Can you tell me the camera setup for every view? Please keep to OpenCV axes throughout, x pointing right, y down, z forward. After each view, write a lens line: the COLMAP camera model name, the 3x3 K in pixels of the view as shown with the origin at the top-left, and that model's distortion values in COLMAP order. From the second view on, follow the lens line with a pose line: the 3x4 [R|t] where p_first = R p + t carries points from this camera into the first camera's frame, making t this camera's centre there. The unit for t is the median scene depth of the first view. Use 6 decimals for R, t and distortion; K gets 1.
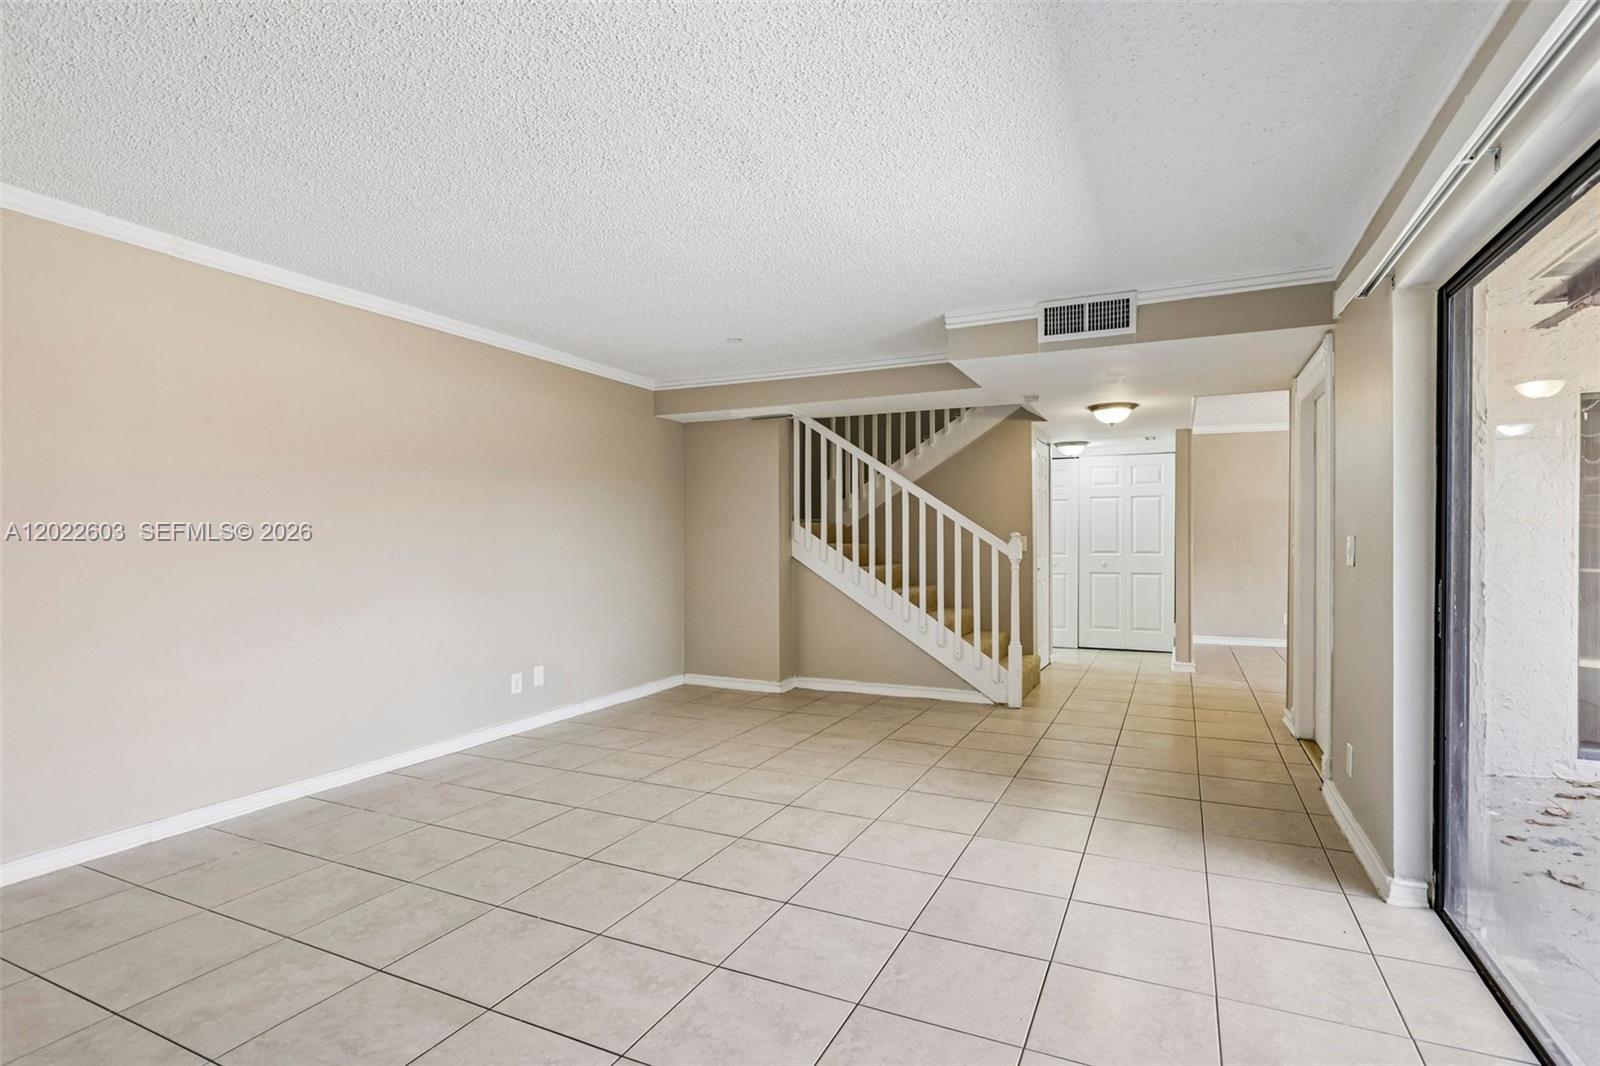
lens RADIAL K [[767.3, 0, 835.1], [0, 767.3, 531.2], [0, 0, 1]] dist [-0.022768, 0.002911]
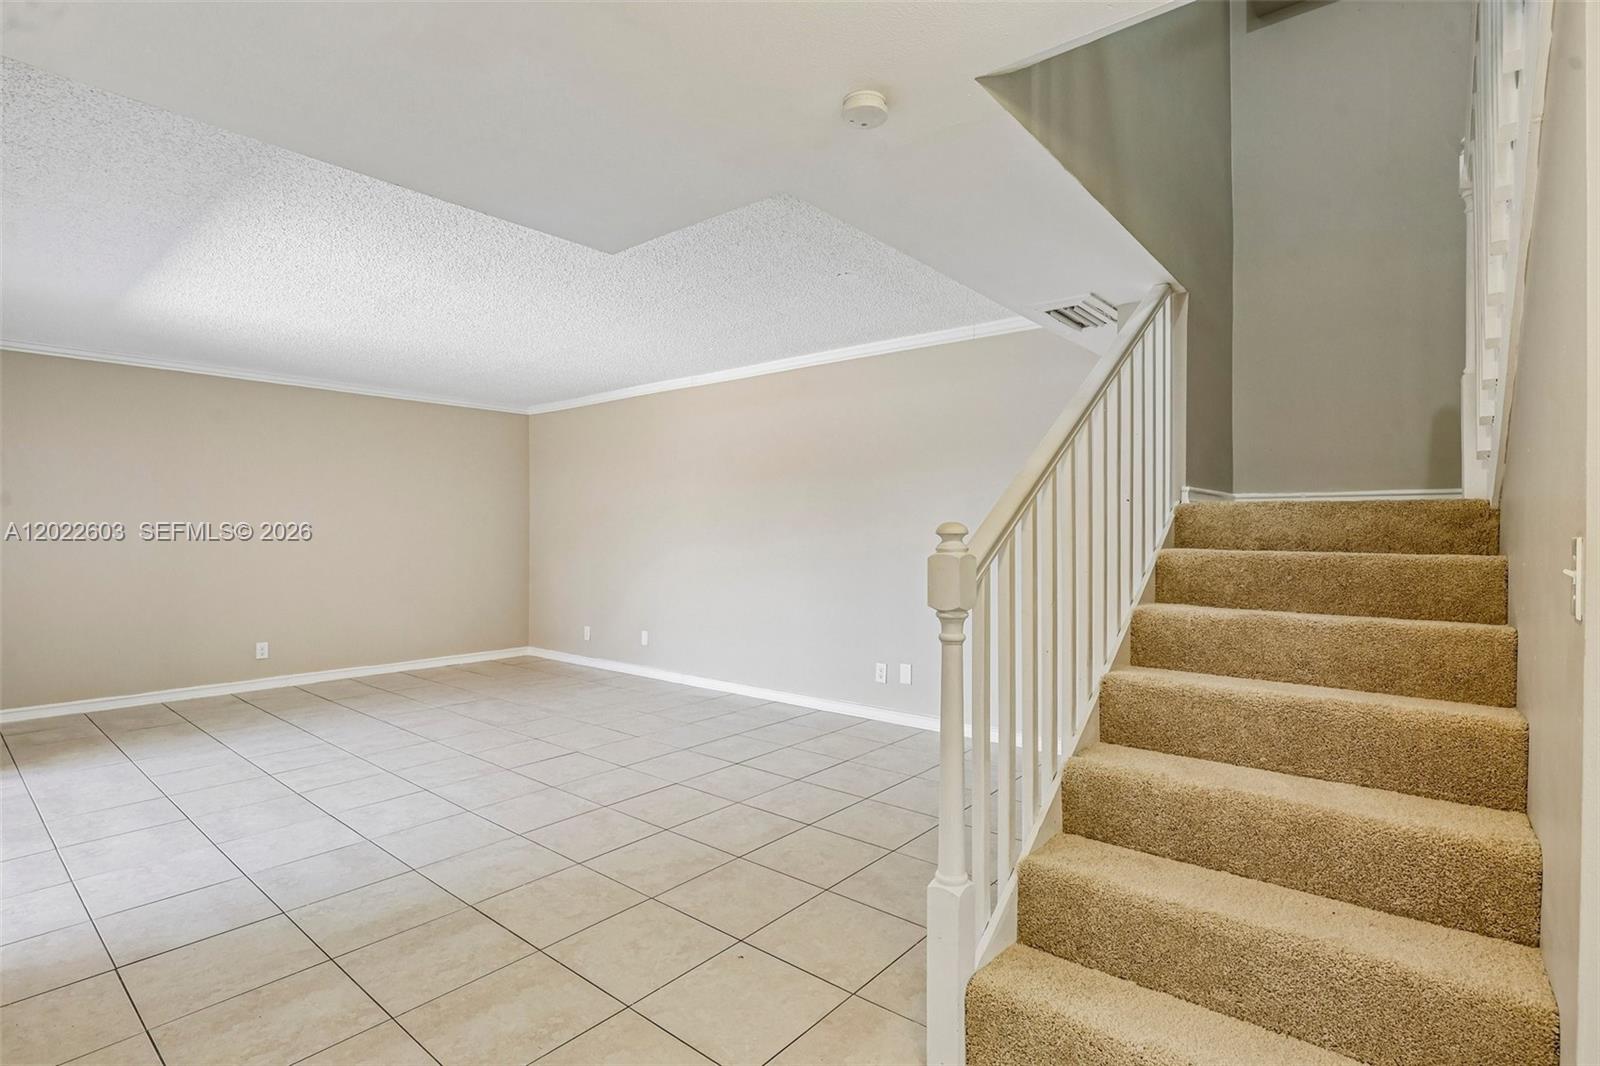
lens RADIAL K [[767.3, 0, 762.5], [0, 767.3, 526.3], [0, 0, 1]] dist [-0.022768, 0.002911]
pose [[-0.295428, -0.002412, -0.955362, 0.663782], [0.011886, 0.999910, -0.006200, 0.004077], [0.955291, -0.013187, -0.295373, 1.219674]]
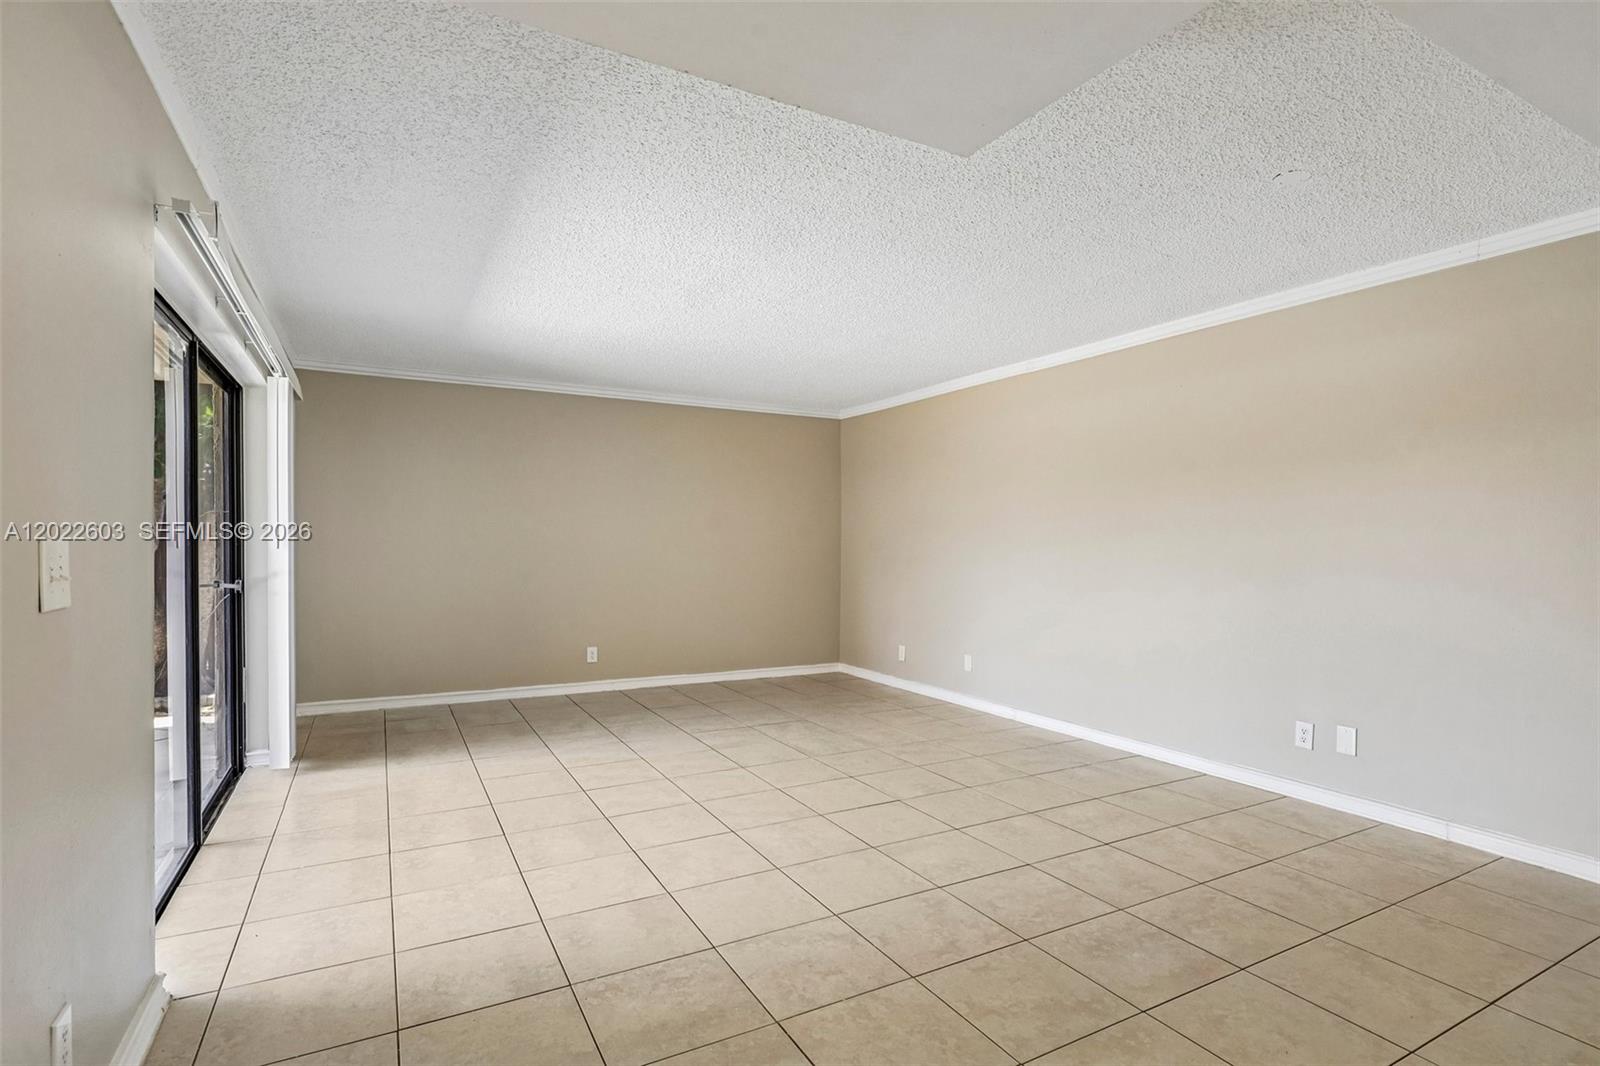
lens RADIAL K [[767.3, 0, 785.8], [0, 767.3, 548.8], [0, 0, 1]] dist [-0.022768, 0.002911]
pose [[-0.613904, 0.006692, -0.789352, 0.529616], [0.005252, 0.999977, 0.004394, 0.007016], [0.789363, -0.001448, -0.613925, 1.115790]]
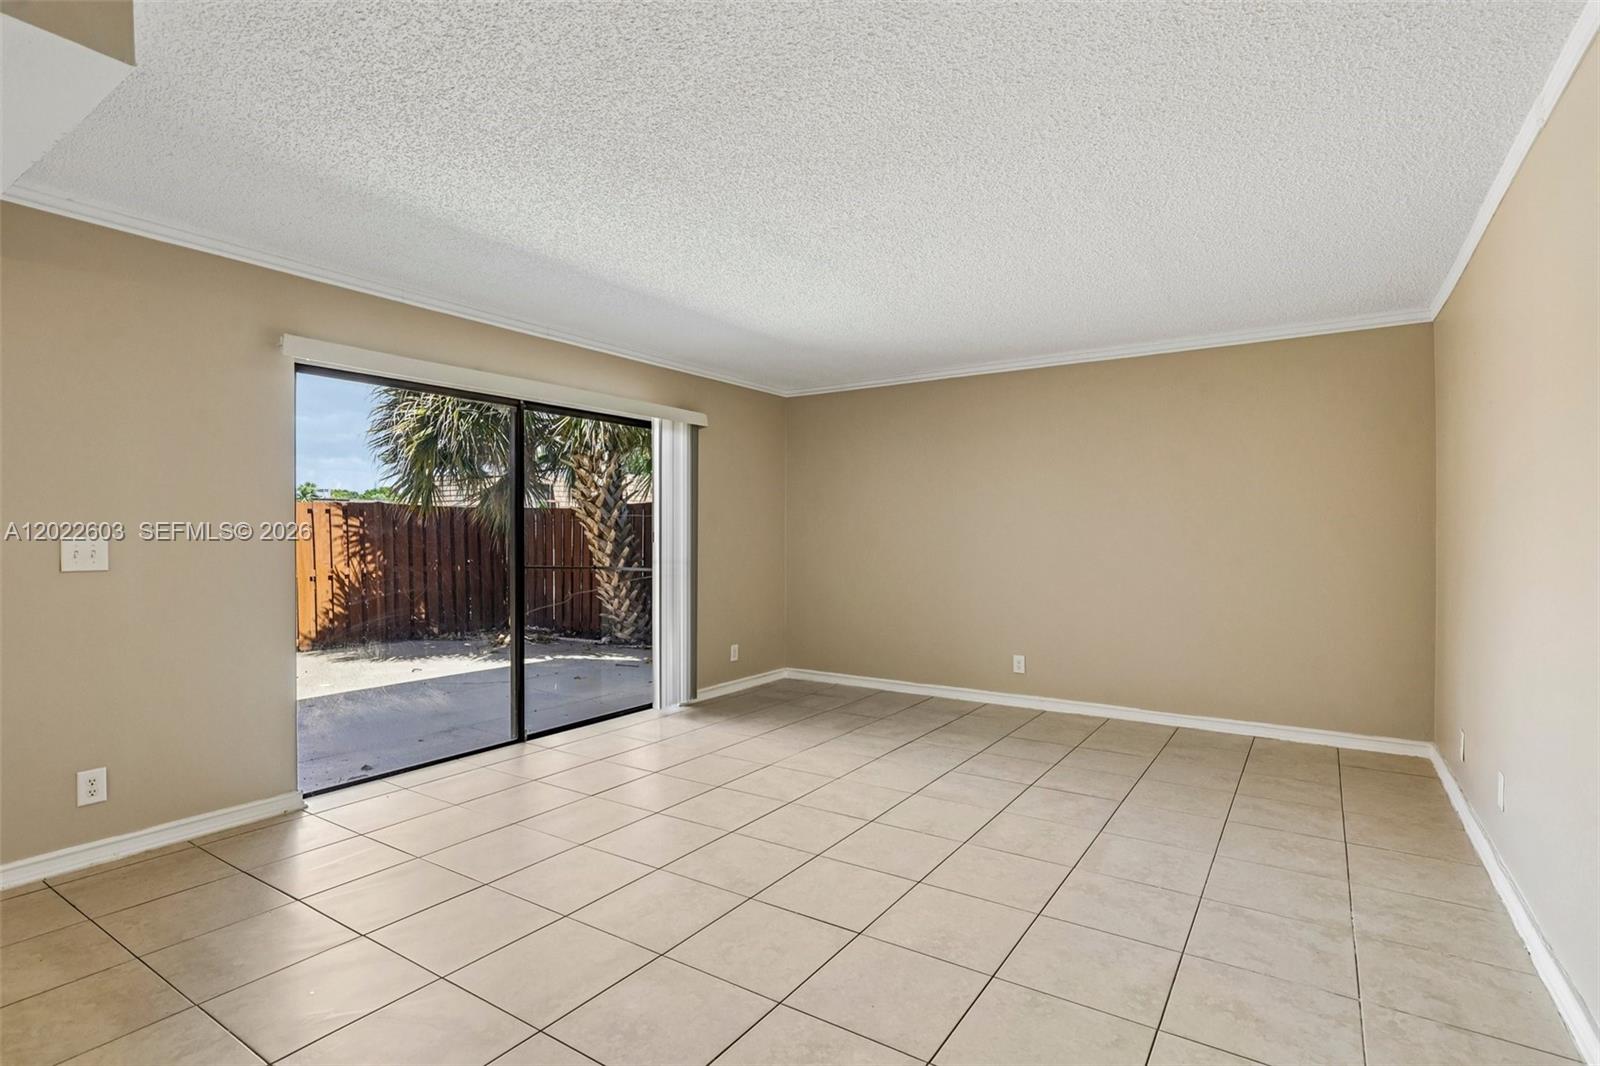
lens RADIAL K [[767.3, 0, 833.1], [0, 767.3, 530.8], [0, 0, 1]] dist [-0.022768, 0.002911]
pose [[-0.990001, 0.004672, 0.140981, -0.226007], [0.002570, 0.999883, -0.015087, 0.009008], [-0.141035, -0.014574, -0.989897, 1.235737]]
